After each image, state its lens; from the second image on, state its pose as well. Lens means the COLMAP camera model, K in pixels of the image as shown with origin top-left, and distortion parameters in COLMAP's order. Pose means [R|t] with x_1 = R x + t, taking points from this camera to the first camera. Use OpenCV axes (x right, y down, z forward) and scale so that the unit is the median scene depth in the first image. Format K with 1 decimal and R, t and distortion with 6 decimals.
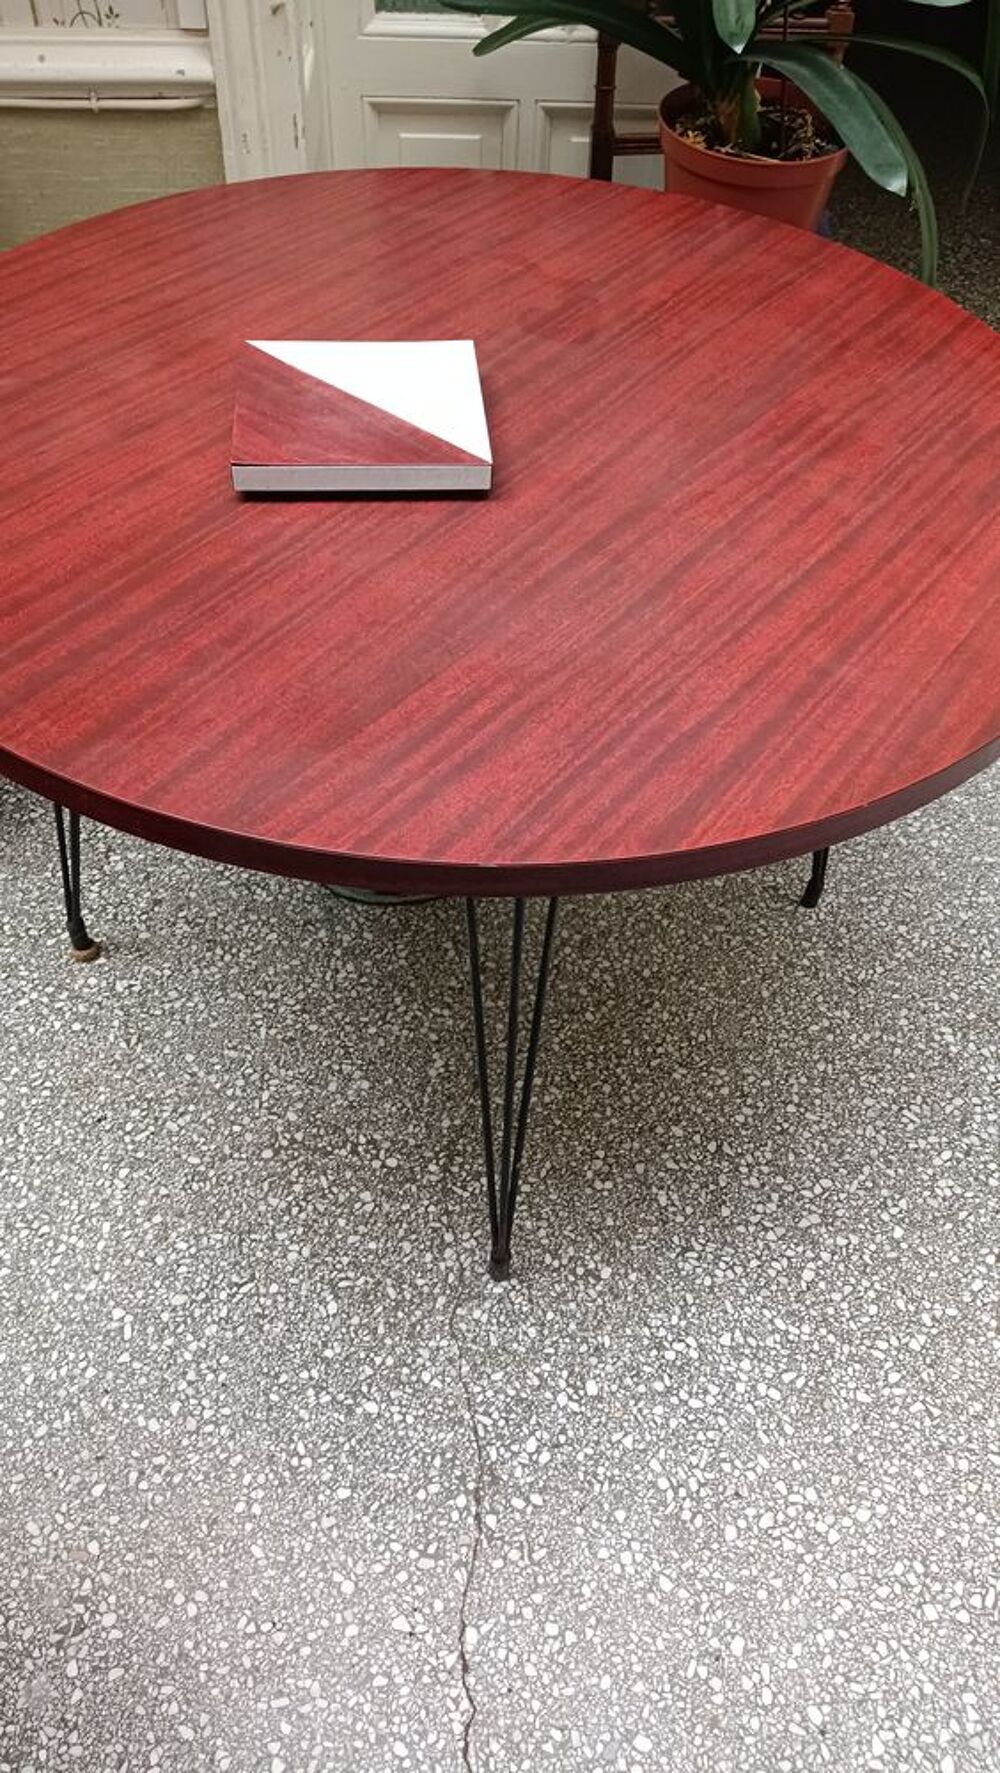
lens RADIAL K [[1267.3, 0, 500.0], [0, 1267.3, 886.5], [0, 0, 1]] dist [0.094284, -0.150511]
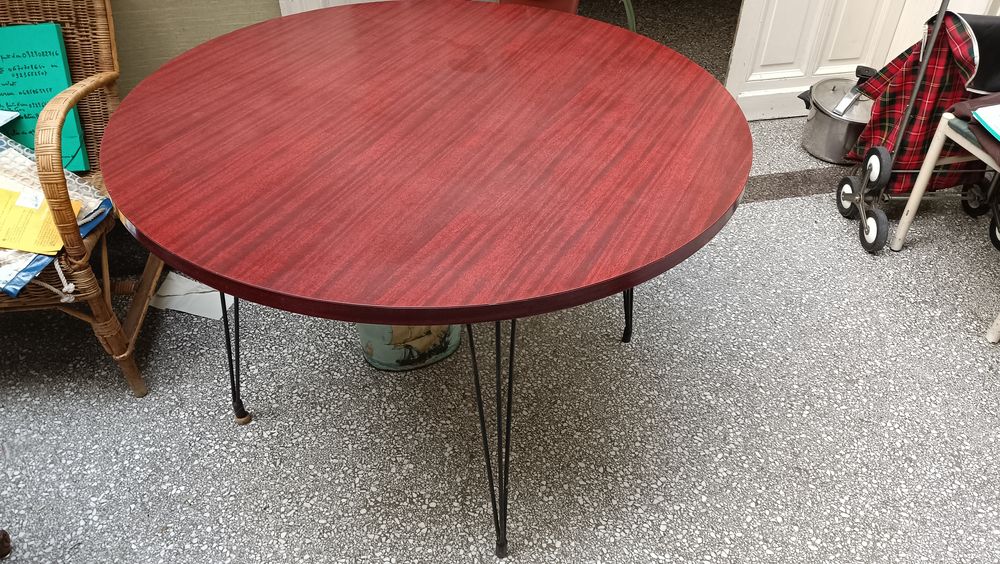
lens RADIAL K [[714.8, 0, 500.0], [0, 714.8, 282.0], [0, 0, 1]] dist [0.094284, -0.150511]
pose [[0.986078, -0.122254, 0.112717, -0.071470], [0.137389, 0.980844, -0.138088, 0.062871], [-0.093676, 0.151651, 0.983985, -0.077921]]
